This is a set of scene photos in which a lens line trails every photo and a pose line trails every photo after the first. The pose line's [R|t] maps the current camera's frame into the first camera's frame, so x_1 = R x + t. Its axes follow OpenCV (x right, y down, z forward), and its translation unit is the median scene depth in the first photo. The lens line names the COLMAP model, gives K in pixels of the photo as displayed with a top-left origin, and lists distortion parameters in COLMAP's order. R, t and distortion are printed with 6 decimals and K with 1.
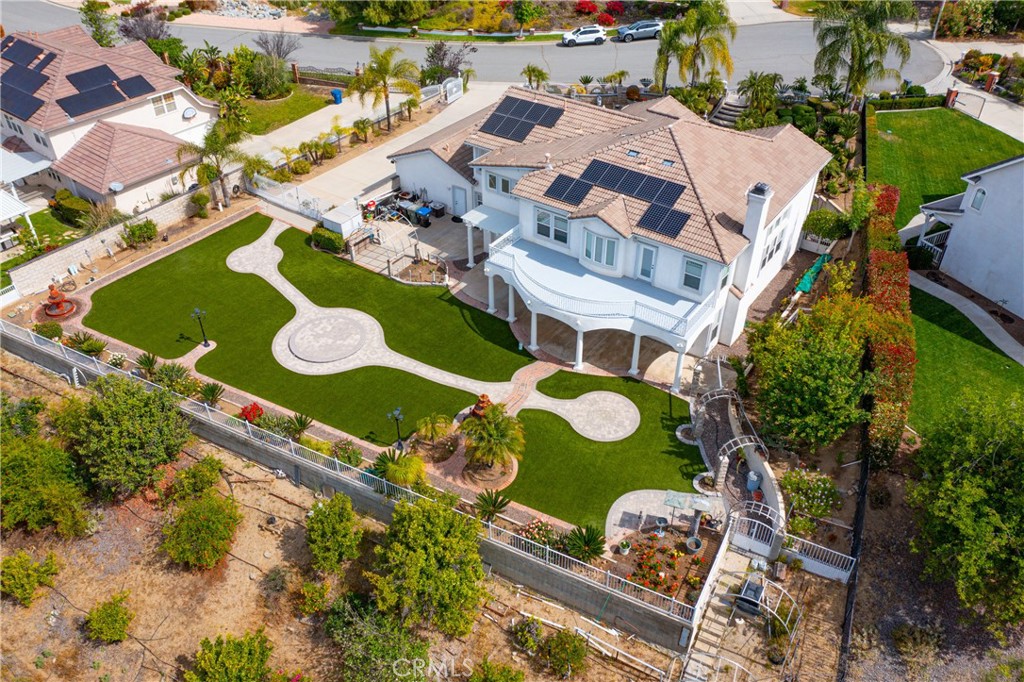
lens RADIAL K [[801.0, 0, 512.0], [0, 801.0, 341.0], [0, 0, 1]] dist [-0.027928, 0.007356]
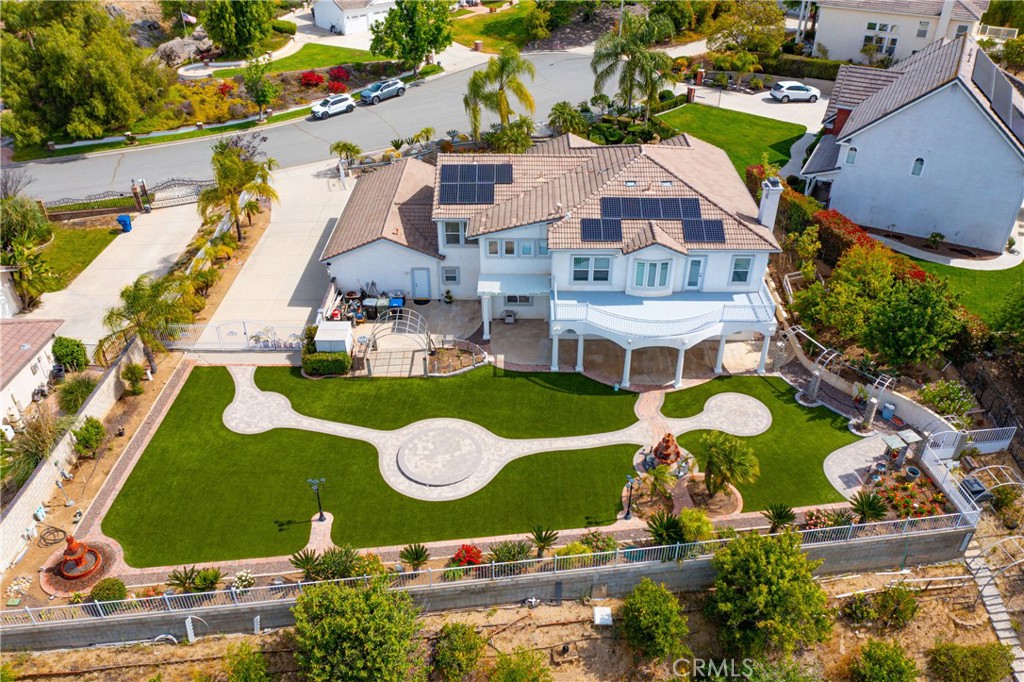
lens RADIAL K [[801.0, 0, 512.0], [0, 801.0, 341.0], [0, 0, 1]] dist [-0.027928, 0.007356]
pose [[0.817587, -0.317765, 0.480184, -0.548566], [0.348328, 0.936984, 0.026973, -0.118279], [-0.458496, 0.145209, 0.876753, 0.158802]]
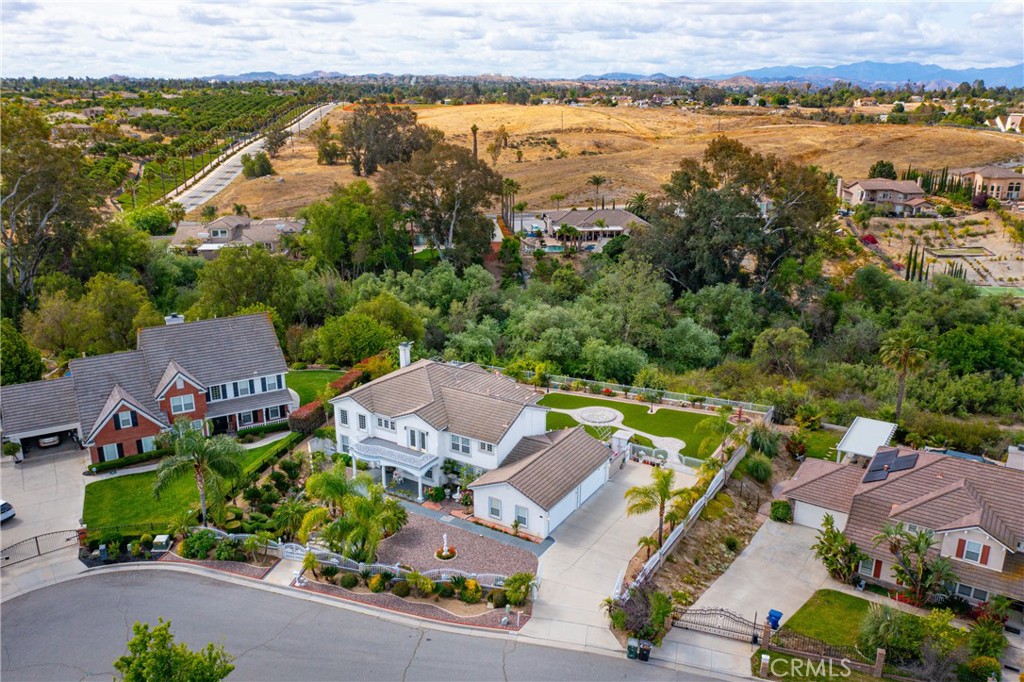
lens RADIAL K [[801.0, 0, 512.0], [0, 801.0, 341.0], [0, 0, 1]] dist [-0.027928, 0.007356]
pose [[-0.997220, 0.024693, -0.070309, 0.145827], [-0.042908, 0.581134, 0.812676, -1.833649], [0.060926, 0.813433, -0.578459, 2.045743]]
